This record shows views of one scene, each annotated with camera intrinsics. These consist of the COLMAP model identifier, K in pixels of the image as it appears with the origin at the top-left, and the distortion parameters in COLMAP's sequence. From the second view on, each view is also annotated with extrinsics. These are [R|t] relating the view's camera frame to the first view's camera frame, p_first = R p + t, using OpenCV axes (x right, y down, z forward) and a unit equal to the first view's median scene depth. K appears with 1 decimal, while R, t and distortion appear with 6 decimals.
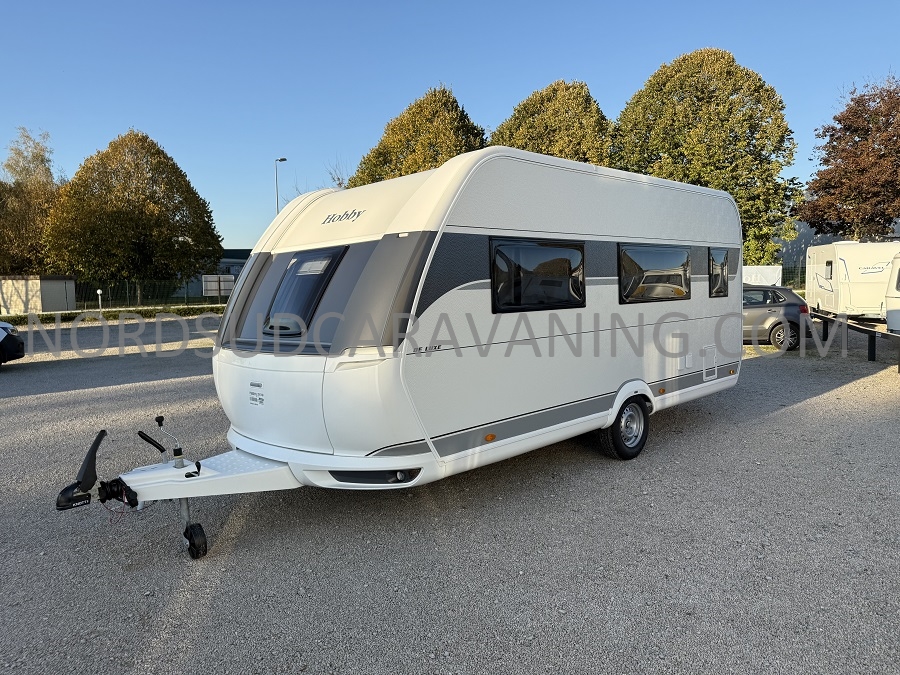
lens RADIAL K [[619.5, 0, 469.2], [0, 619.5, 311.3], [0, 0, 1]] dist [0.083805, -0.065471]
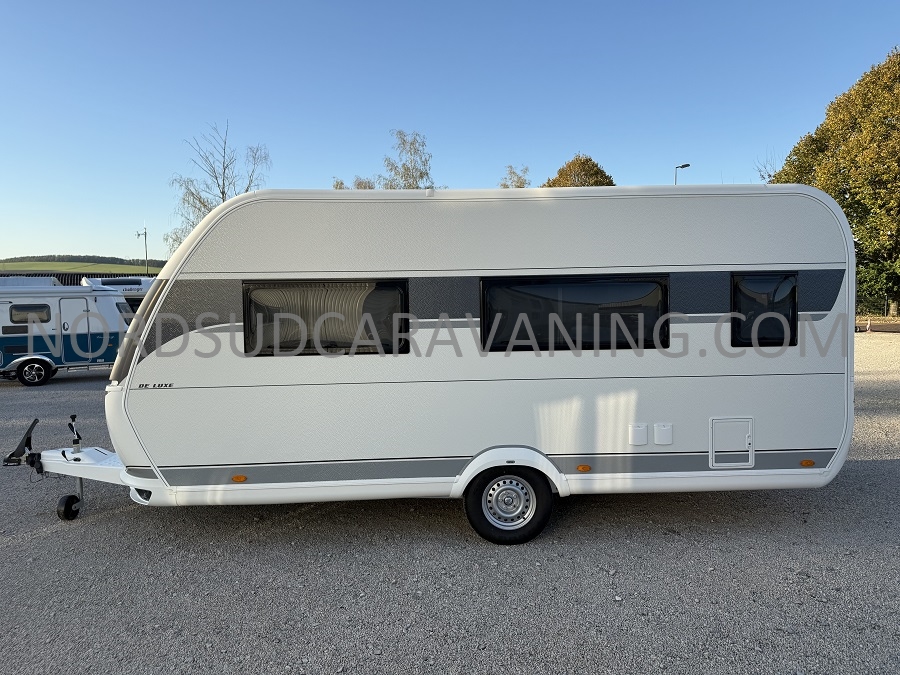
lens RADIAL K [[632.7, 0, 445.0], [0, 632.7, 325.1], [0, 0, 1]] dist [0.080407, -0.115549]
pose [[0.744288, 0.034072, -0.666989, 0.758111], [-0.030070, 0.999395, 0.017497, -0.059157], [0.667181, 0.007034, 0.744862, 0.345566]]
